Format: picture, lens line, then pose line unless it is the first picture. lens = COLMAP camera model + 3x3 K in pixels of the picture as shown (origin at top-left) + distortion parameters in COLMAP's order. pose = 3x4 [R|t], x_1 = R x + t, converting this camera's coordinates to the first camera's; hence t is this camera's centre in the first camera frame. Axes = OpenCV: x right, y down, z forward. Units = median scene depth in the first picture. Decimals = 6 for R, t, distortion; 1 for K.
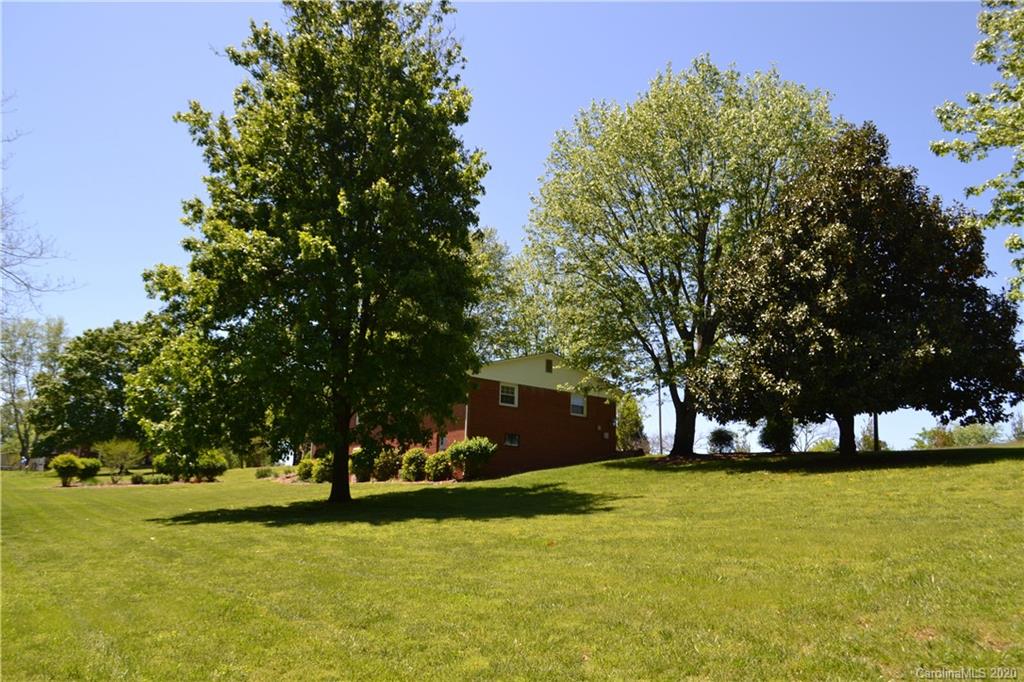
lens RADIAL K [[836.9, 0, 512.0], [0, 836.9, 341.0], [0, 0, 1]] dist [-0.070267, 0.006092]
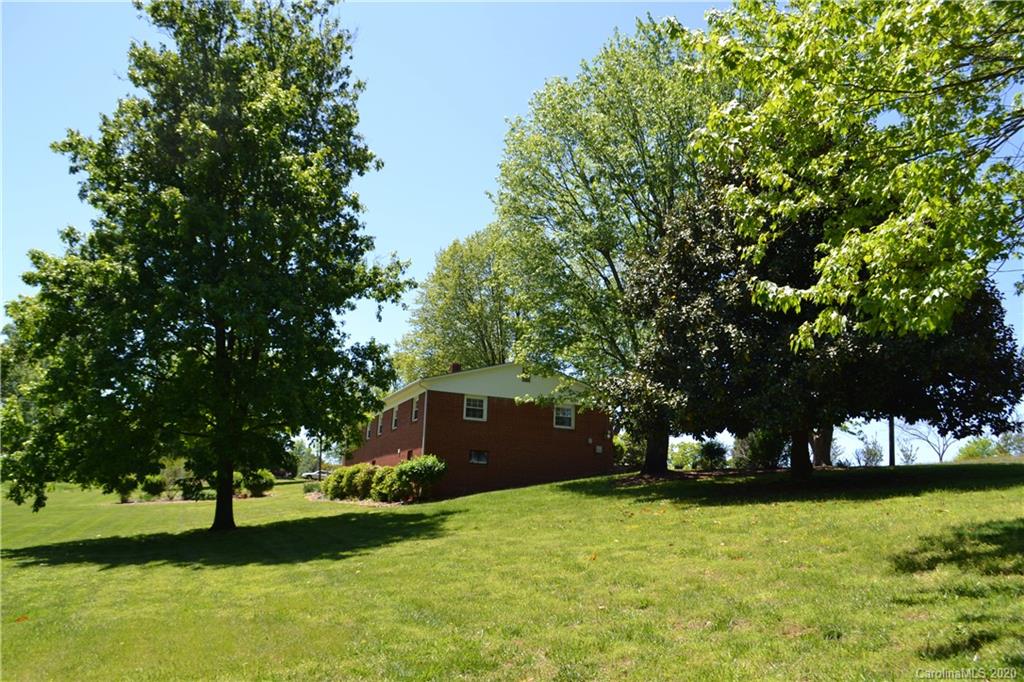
lens RADIAL K [[836.9, 0, 512.0], [0, 836.9, 341.0], [0, 0, 1]] dist [-0.070267, 0.006092]
pose [[0.970153, -0.045336, -0.238219, 0.281537], [0.045554, 0.998951, -0.004592, -0.003592], [0.238178, -0.006396, 0.971201, 0.125952]]
